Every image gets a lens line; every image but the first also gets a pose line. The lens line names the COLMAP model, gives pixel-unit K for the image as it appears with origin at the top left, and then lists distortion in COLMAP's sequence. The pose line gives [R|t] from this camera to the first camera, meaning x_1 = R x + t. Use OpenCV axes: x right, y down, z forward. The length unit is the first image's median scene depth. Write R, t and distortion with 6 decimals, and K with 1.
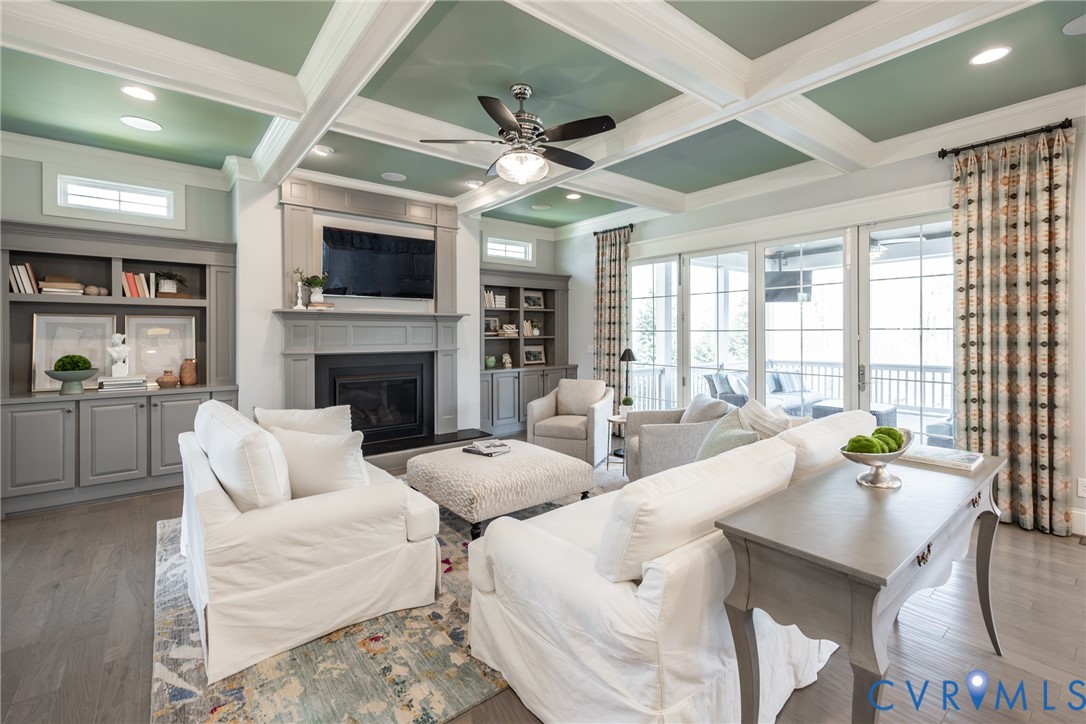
lens RADIAL K [[465.6, 0, 549.4], [0, 465.6, 338.1], [0, 0, 1]] dist [0.009739, -0.000055]
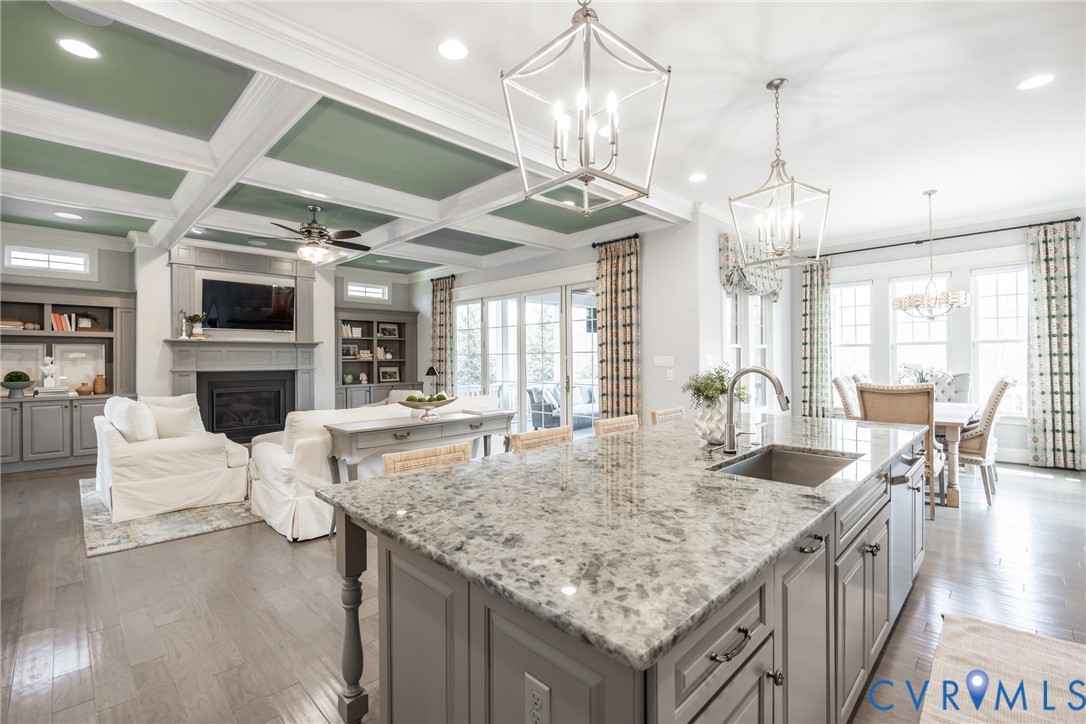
lens RADIAL K [[470.2, 0, 534.6], [0, 470.2, 361.8], [0, 0, 1]] dist [-0.016743, 0.000862]
pose [[0.995041, -0.003782, 0.099391, 0.363791], [0.004494, 0.999966, -0.006946, 0.020256], [-0.099361, 0.007358, 0.995024, -0.480657]]
